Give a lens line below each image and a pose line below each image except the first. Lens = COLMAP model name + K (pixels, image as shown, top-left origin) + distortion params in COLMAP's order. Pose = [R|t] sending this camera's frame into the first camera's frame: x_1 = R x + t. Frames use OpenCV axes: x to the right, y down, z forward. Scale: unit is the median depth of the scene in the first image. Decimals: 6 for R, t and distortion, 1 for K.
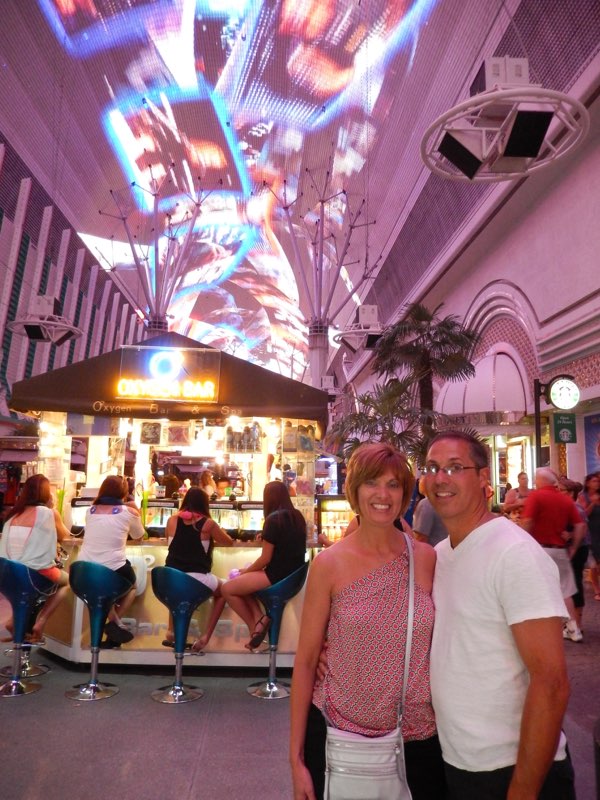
lens RADIAL K [[598.1, 0, 300.8], [0, 598.1, 393.5], [0, 0, 1]] dist [0.009375, -0.017991]
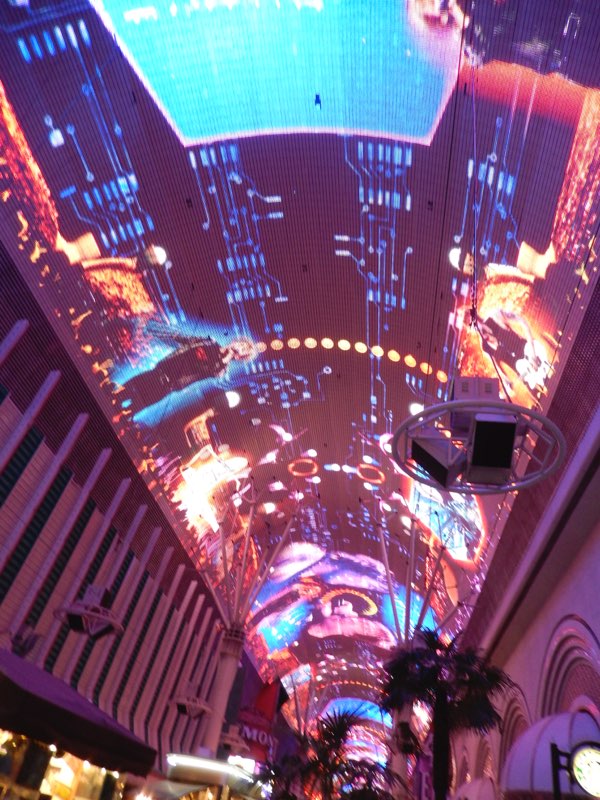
lens RADIAL K [[598.1, 0, 299.0], [0, 598.1, 395.9], [0, 0, 1]] dist [0.009375, -0.017991]
pose [[0.976711, 0.027248, -0.212822, 0.521688], [-0.128430, 0.868825, -0.478173, -0.006709], [0.171876, 0.494370, 0.852090, 0.176217]]
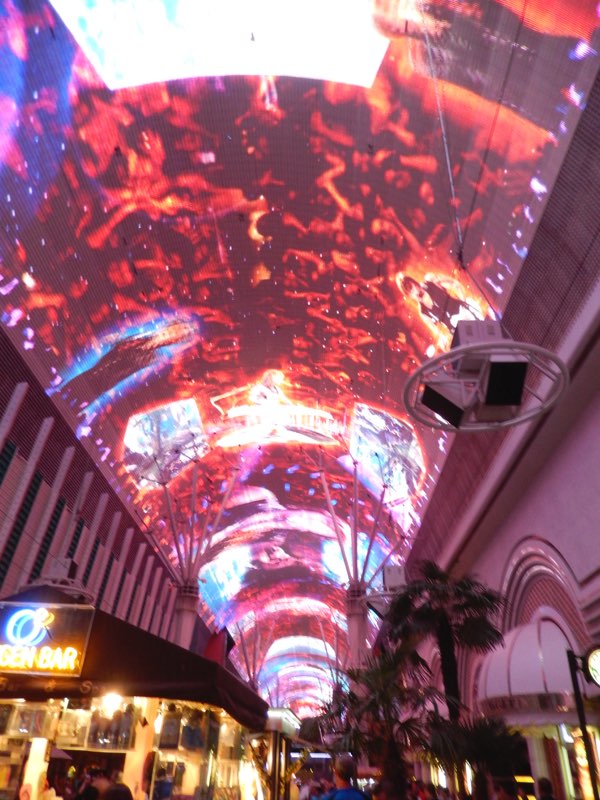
lens RADIAL K [[598.1, 0, 300.3], [0, 598.1, 399.3], [0, 0, 1]] dist [0.009375, -0.017991]
pose [[0.996691, -0.028966, -0.075942, 0.210234], [-0.004759, 0.911945, -0.410285, 0.004190], [0.081140, 0.409289, 0.908790, 0.141702]]
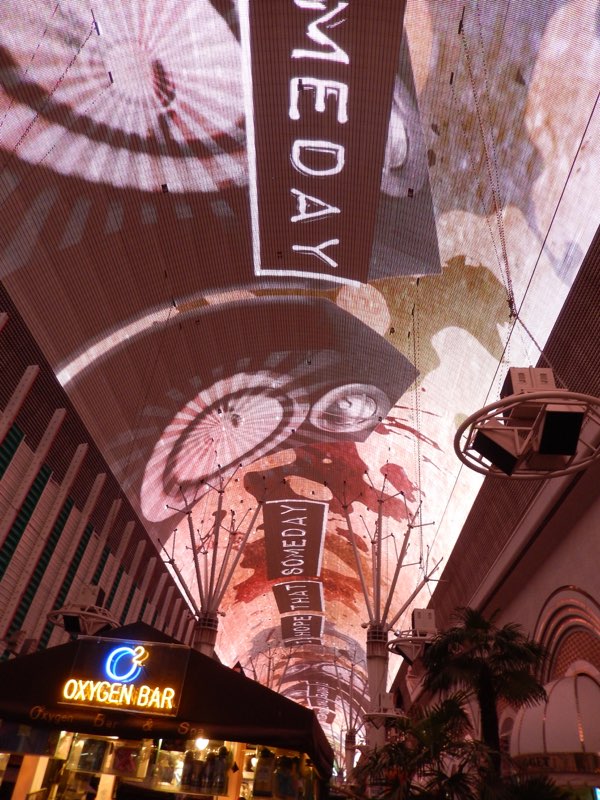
lens RADIAL K [[598.1, 0, 300.2], [0, 598.1, 397.7], [0, 0, 1]] dist [0.009375, -0.017991]
pose [[0.993870, 0.004065, -0.110479, 0.107044], [-0.054893, 0.885583, -0.461226, -0.002640], [0.095963, 0.464463, 0.880378, 0.099393]]
